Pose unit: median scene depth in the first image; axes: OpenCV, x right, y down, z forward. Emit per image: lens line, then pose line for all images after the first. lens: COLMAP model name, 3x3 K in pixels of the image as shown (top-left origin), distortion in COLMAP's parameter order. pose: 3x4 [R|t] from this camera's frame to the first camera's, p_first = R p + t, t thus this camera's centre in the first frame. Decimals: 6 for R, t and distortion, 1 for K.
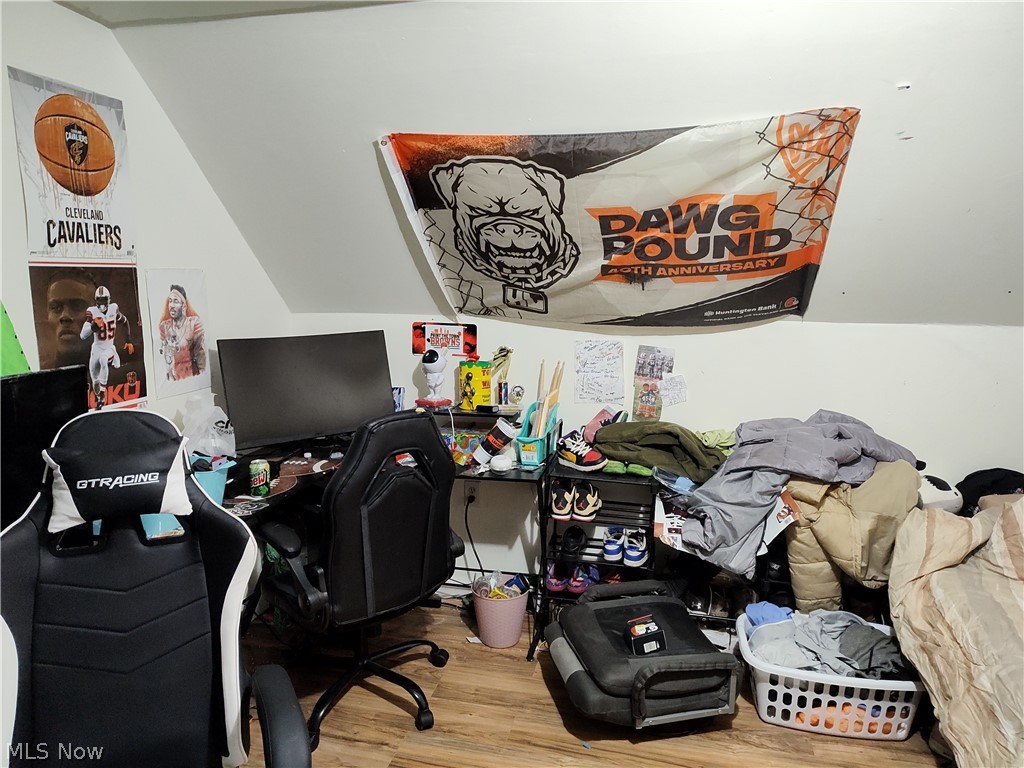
lens RADIAL K [[694.9, 0, 512.0], [0, 694.9, 384.0], [0, 0, 1]] dist [0.068365, -0.067158]
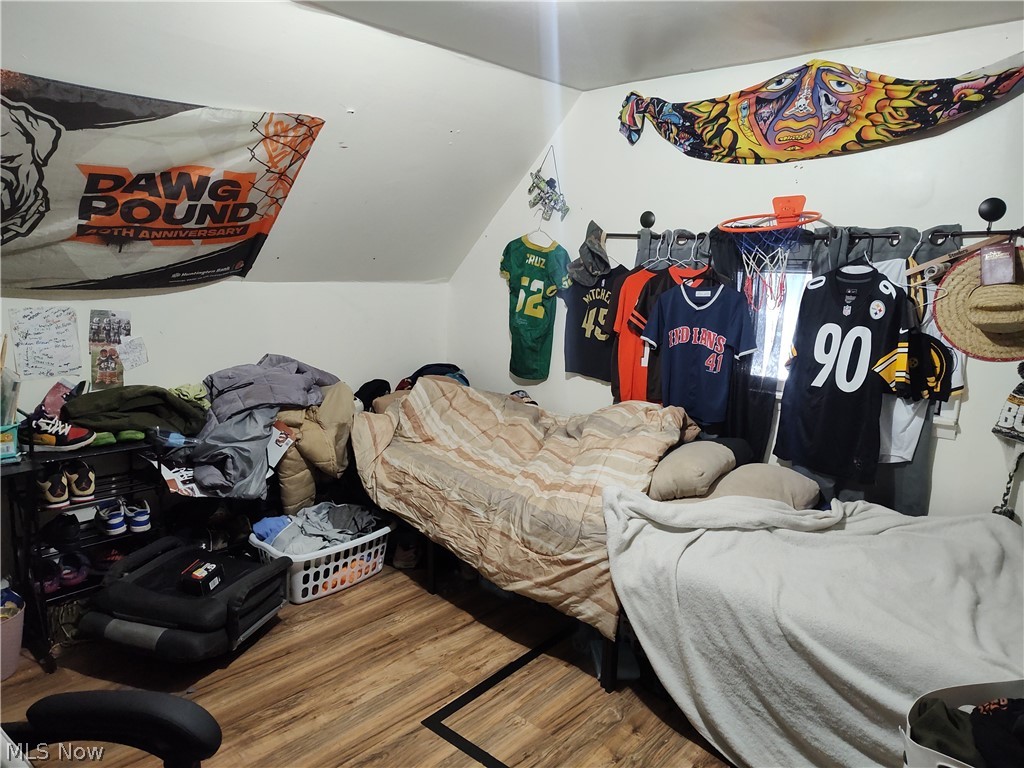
lens RADIAL K [[695.3, 0, 510.7], [0, 695.3, 369.6], [0, 0, 1]] dist [0.084182, -0.076483]
pose [[0.490274, -0.134273, 0.861163, -0.450540], [0.101515, 0.990134, 0.096588, -0.012722], [-0.865636, 0.040066, 0.499068, 0.037685]]
